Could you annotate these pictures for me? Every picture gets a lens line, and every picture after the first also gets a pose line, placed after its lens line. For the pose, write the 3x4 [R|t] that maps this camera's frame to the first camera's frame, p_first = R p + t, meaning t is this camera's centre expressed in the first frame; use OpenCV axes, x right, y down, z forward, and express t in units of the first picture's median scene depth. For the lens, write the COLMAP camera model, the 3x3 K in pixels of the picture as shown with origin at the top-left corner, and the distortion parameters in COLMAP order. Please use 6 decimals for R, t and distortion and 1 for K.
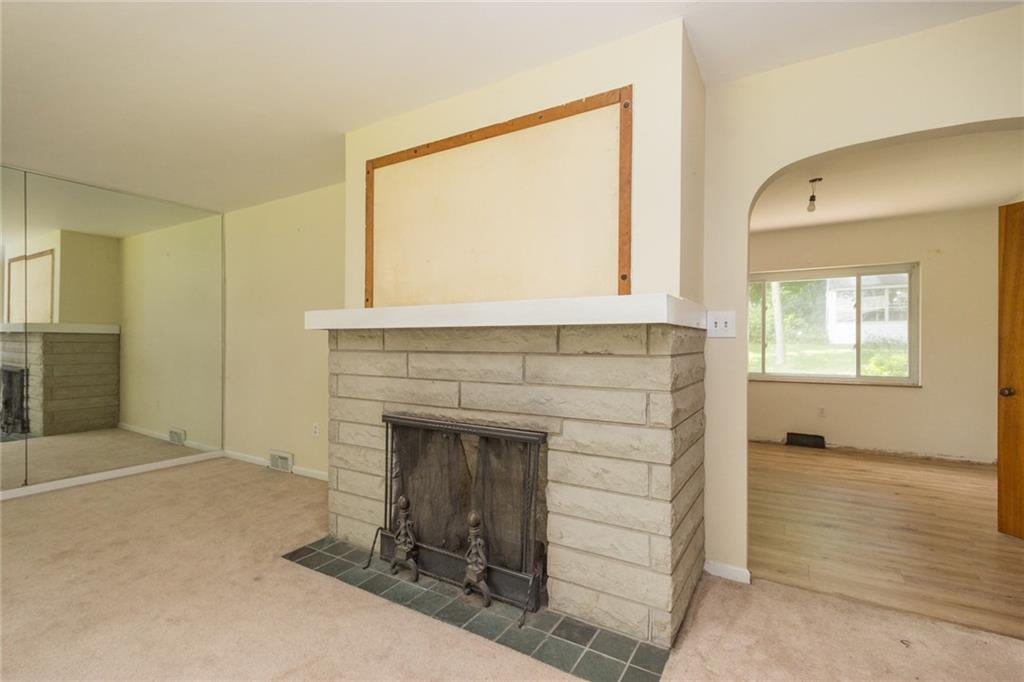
lens RADIAL K [[466.1, 0, 509.1], [0, 466.1, 341.8], [0, 0, 1]] dist [-0.000537, 0.000186]
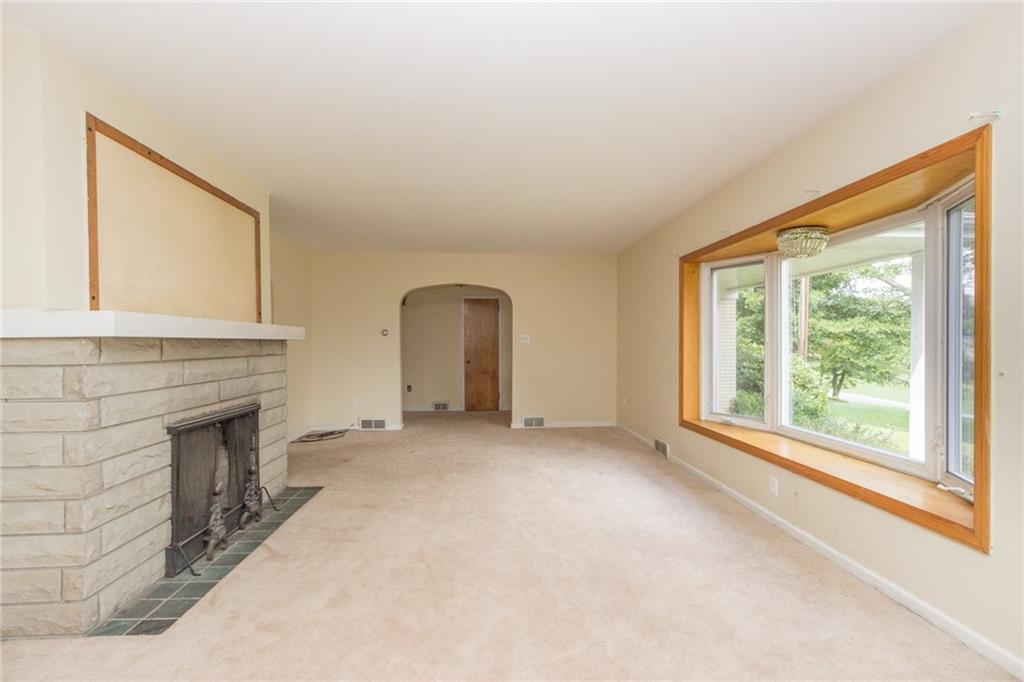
lens RADIAL K [[466.1, 0, 509.1], [0, 466.1, 341.8], [0, 0, 1]] dist [-0.000537, 0.000186]
pose [[-0.565721, 0.005415, 0.824579, -1.470355], [0.008784, 0.999961, -0.000540, -0.012973], [-0.824550, 0.006937, -0.565746, 0.975469]]
